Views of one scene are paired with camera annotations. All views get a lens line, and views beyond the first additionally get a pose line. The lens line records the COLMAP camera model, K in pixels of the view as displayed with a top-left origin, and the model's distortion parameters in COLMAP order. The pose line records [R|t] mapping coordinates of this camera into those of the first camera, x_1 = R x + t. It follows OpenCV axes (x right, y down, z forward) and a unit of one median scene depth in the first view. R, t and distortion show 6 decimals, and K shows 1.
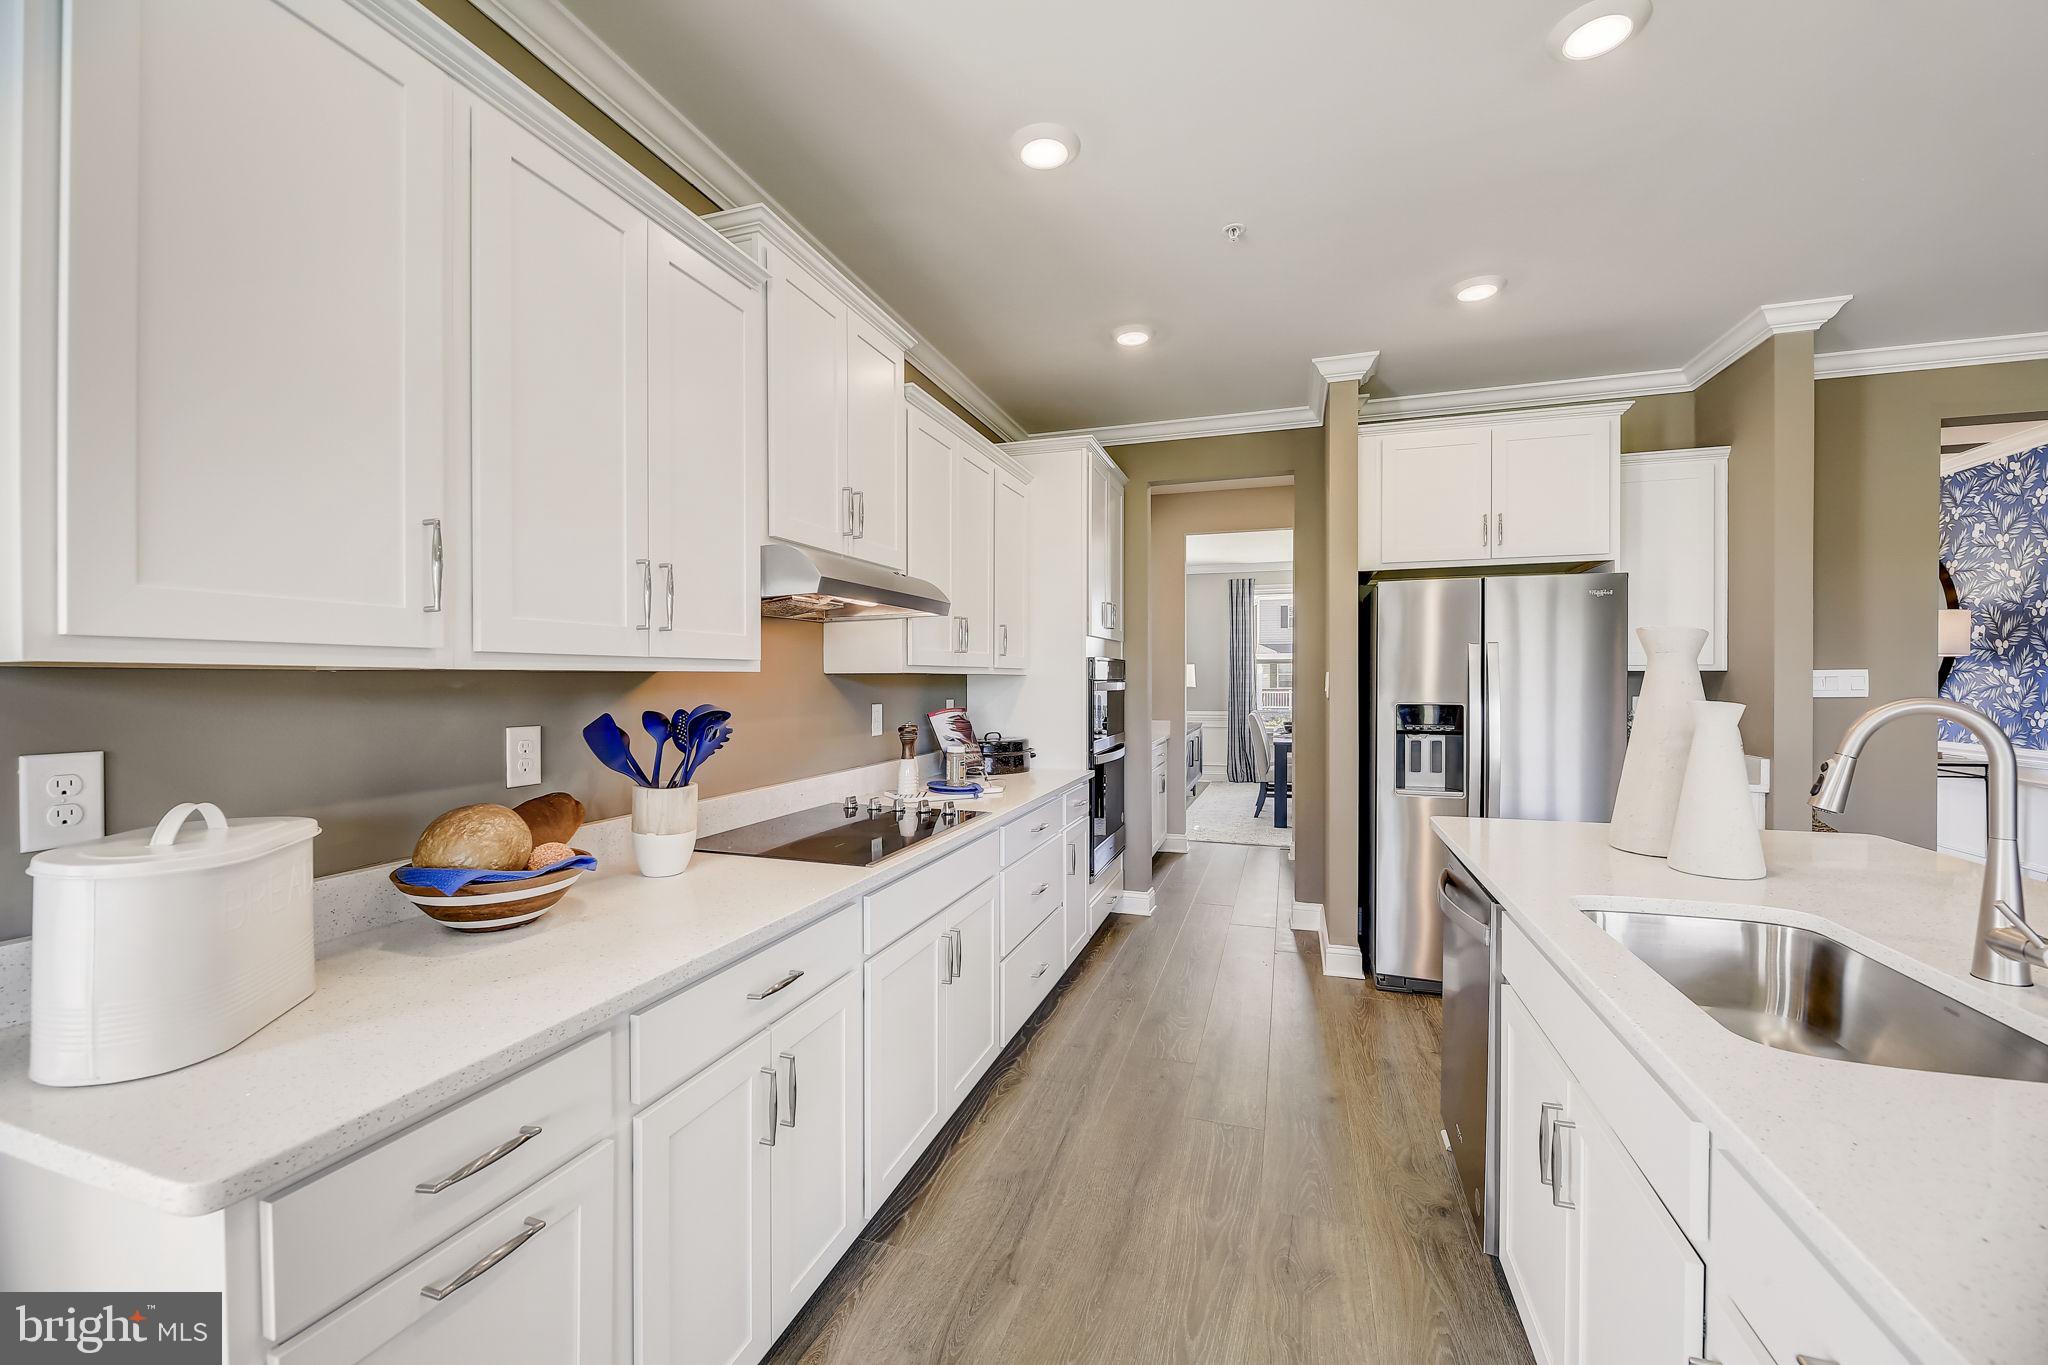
lens RADIAL K [[819.4, 0, 1014.2], [0, 819.4, 683.1], [0, 0, 1]] dist [0.001606, -0.003432]
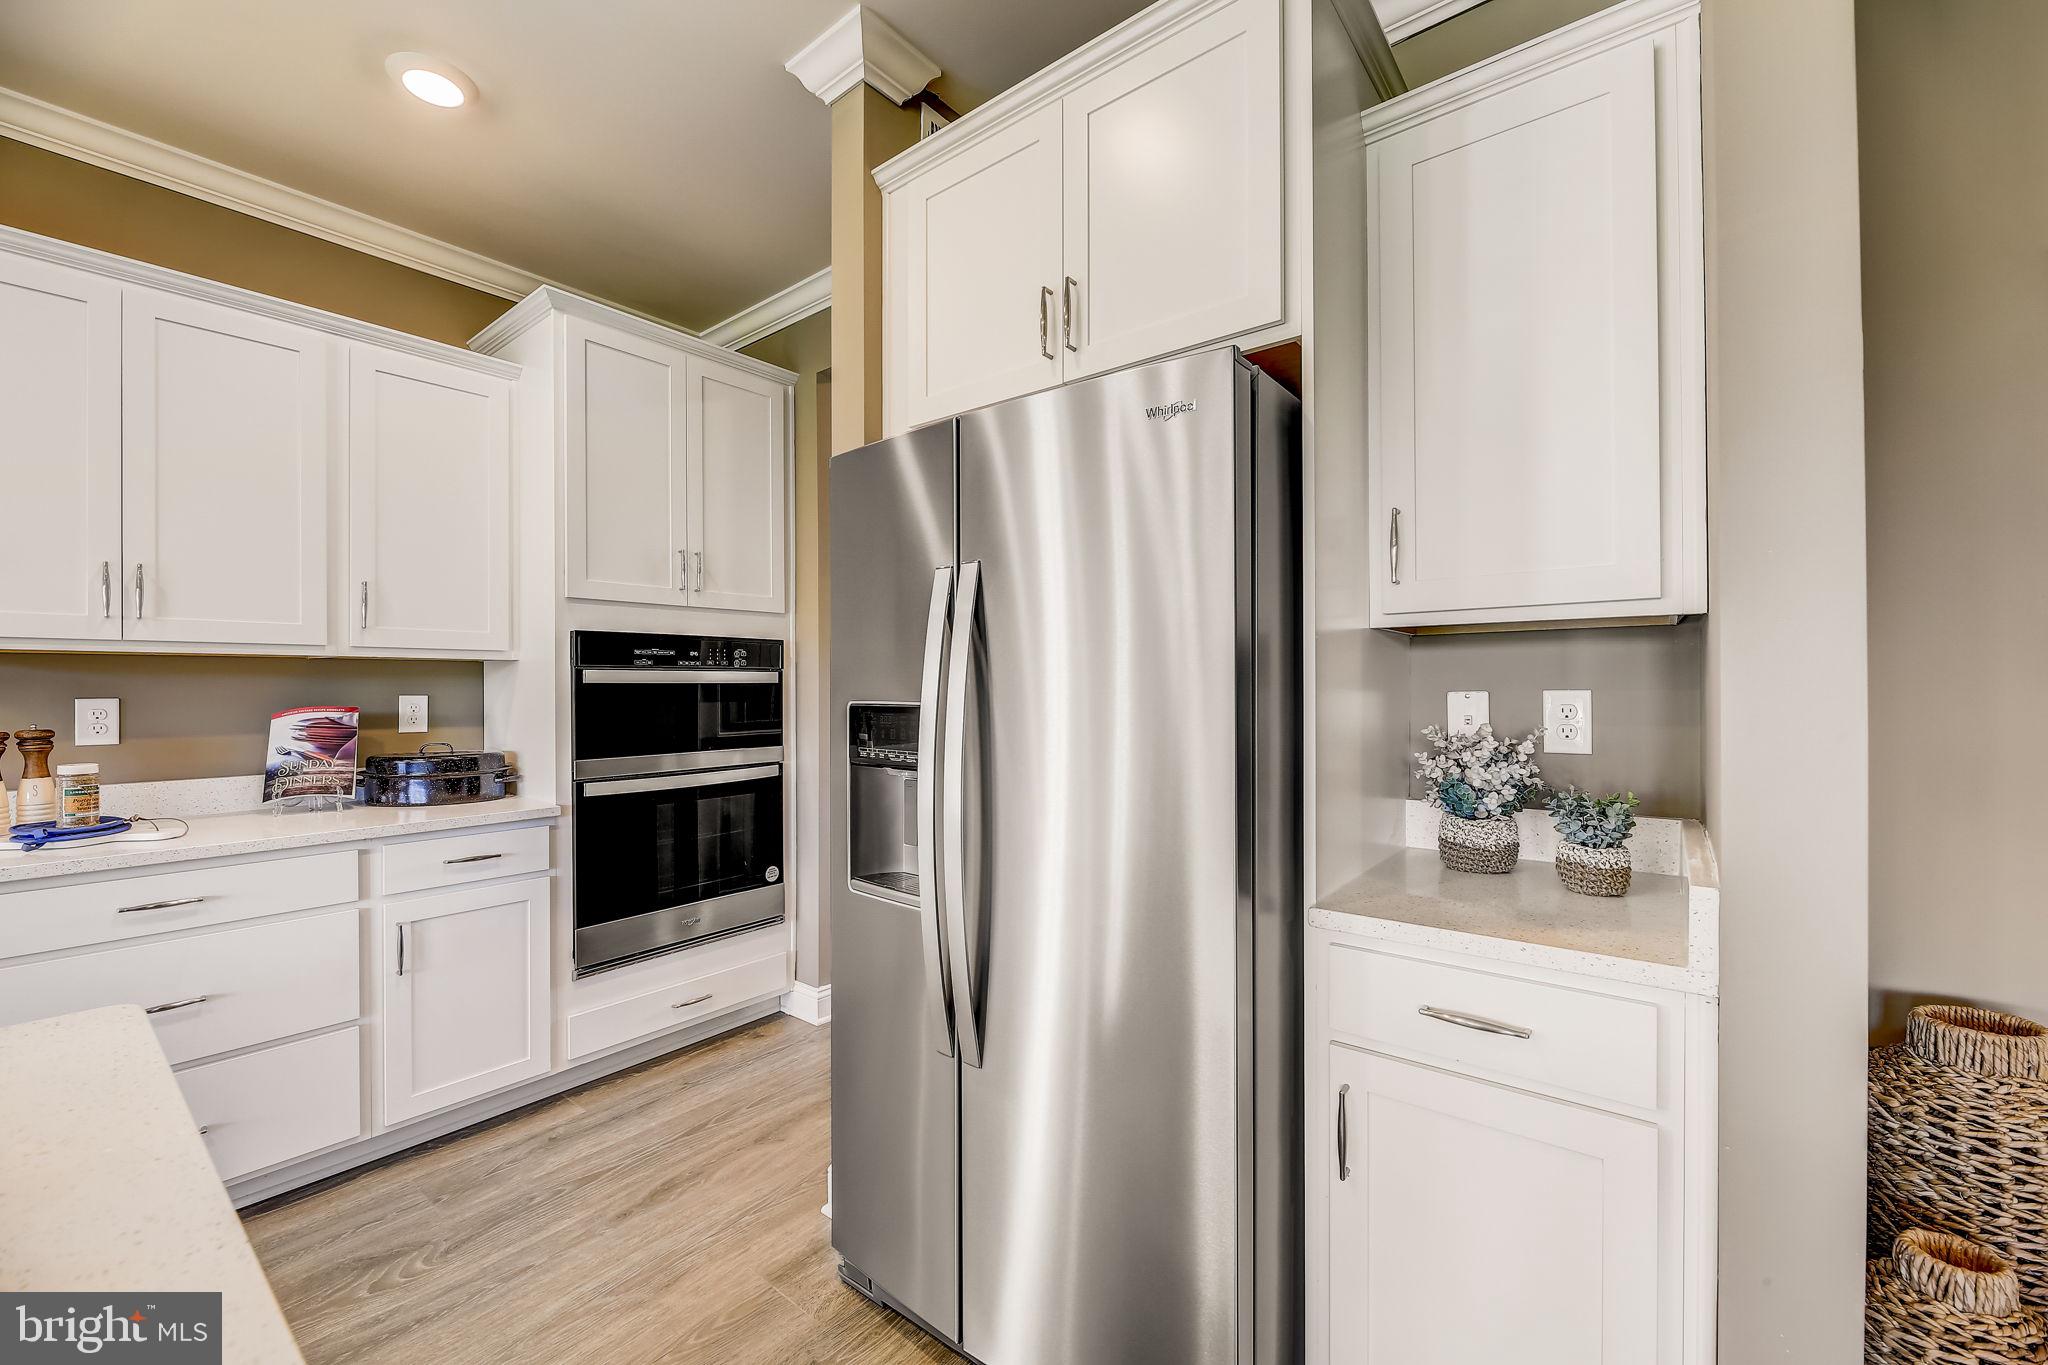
lens RADIAL K [[819.4, 0, 1014.2], [0, 819.4, 683.1], [0, 0, 1]] dist [0.001606, -0.003432]
pose [[0.939859, 0.000723, -0.341561, 0.736281], [0.001601, 0.999977, 0.006524, 0.008306], [0.341558, -0.006679, 0.939837, 0.589287]]
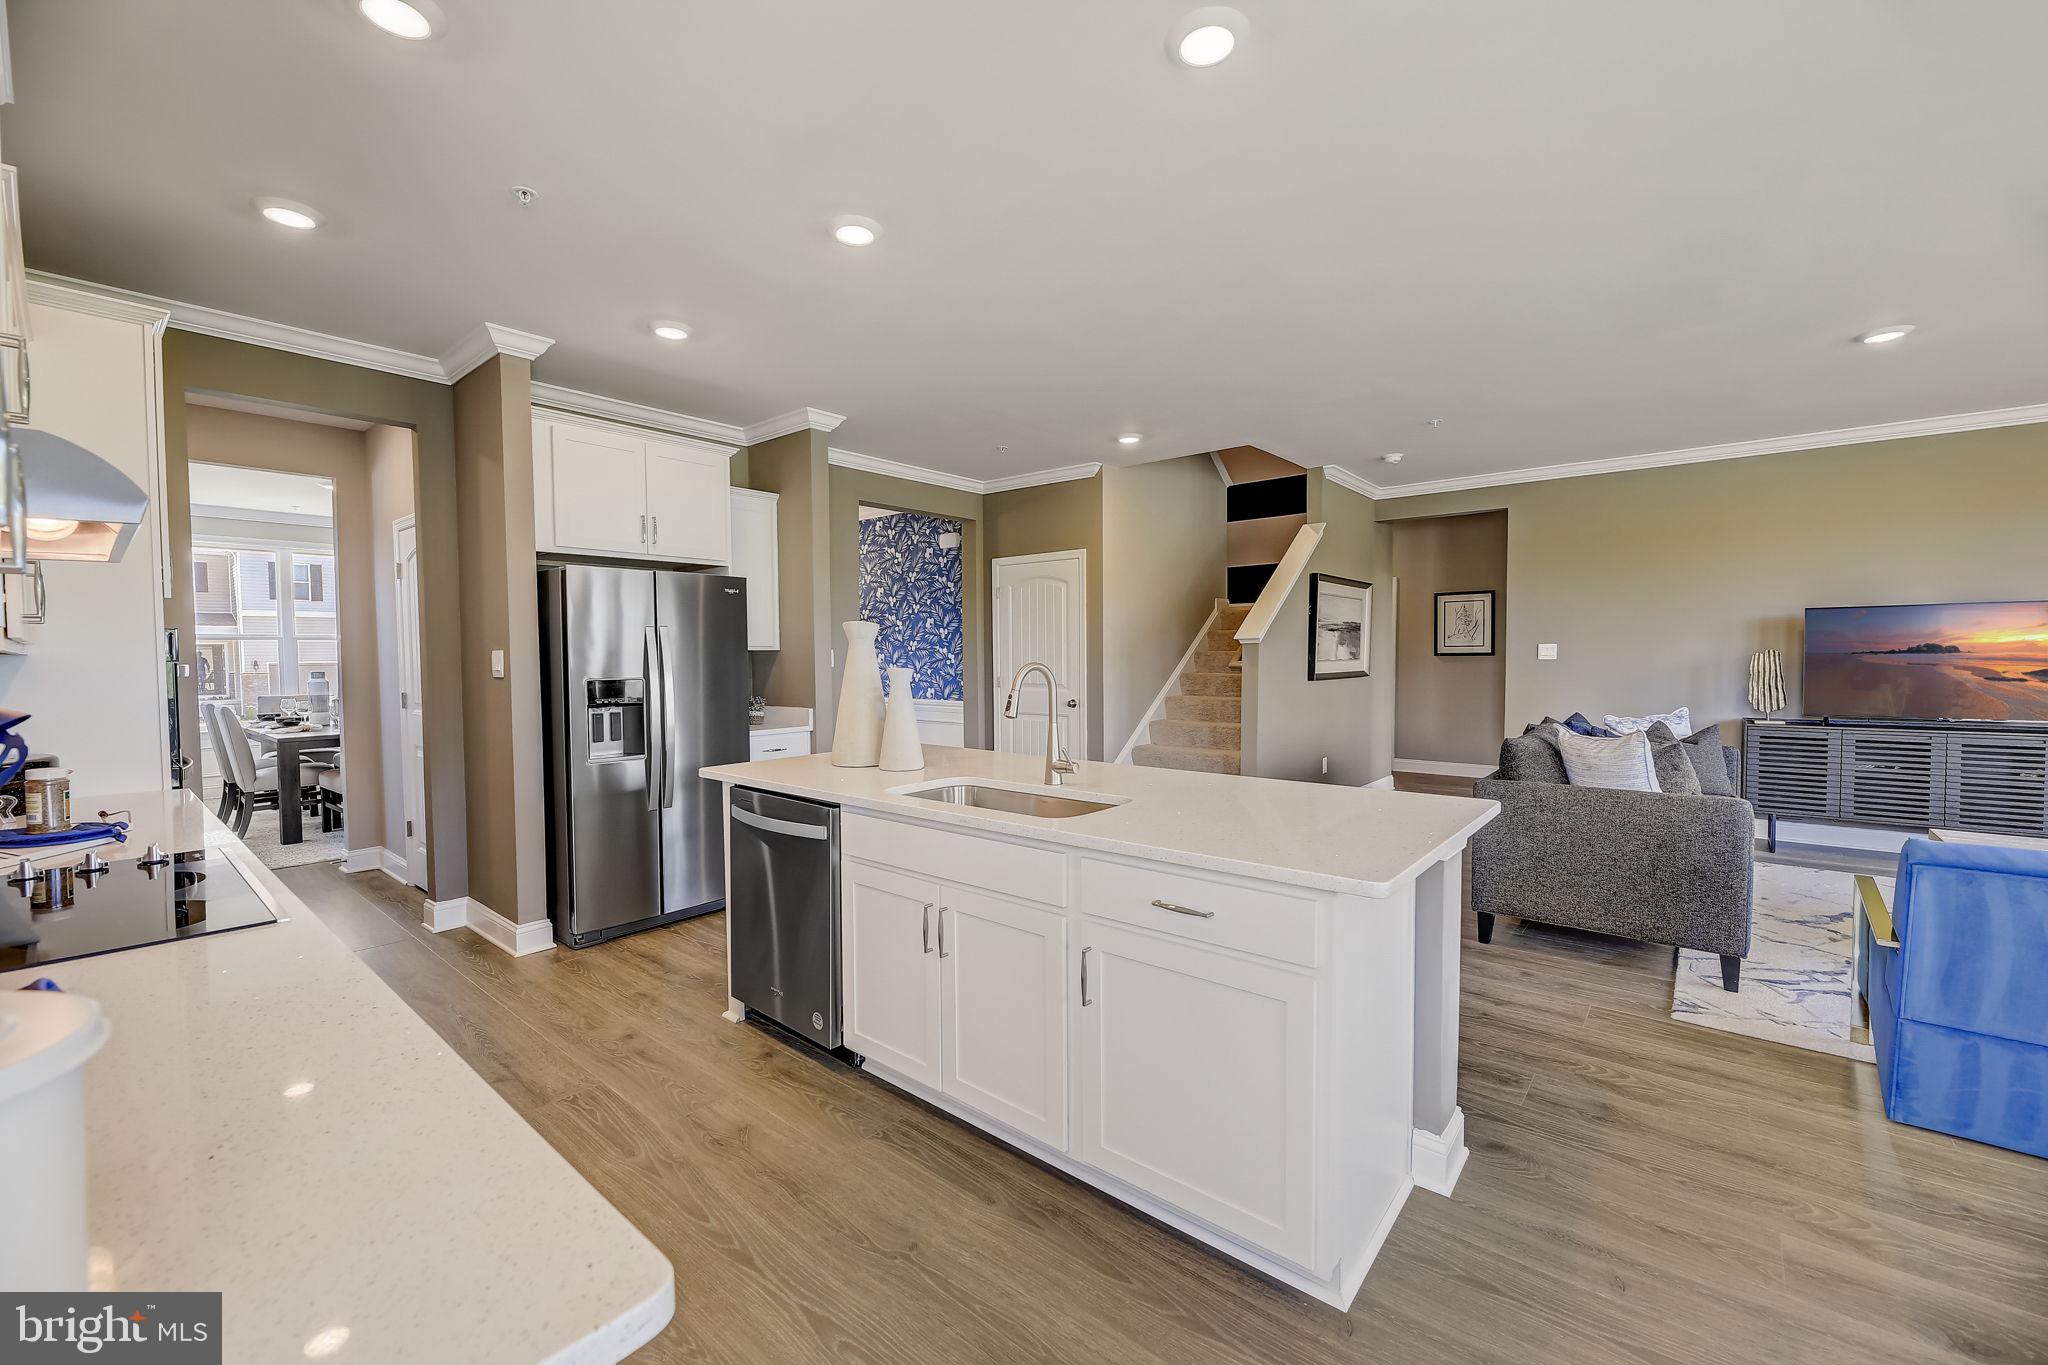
lens RADIAL K [[819.4, 0, 1014.2], [0, 819.4, 683.1], [0, 0, 1]] dist [0.001606, -0.003432]
pose [[0.374667, -0.034654, 0.926511, -0.328406], [0.012735, 0.999399, 0.032230, 0.001335], [-0.927072, -0.000276, 0.374884, 0.078218]]
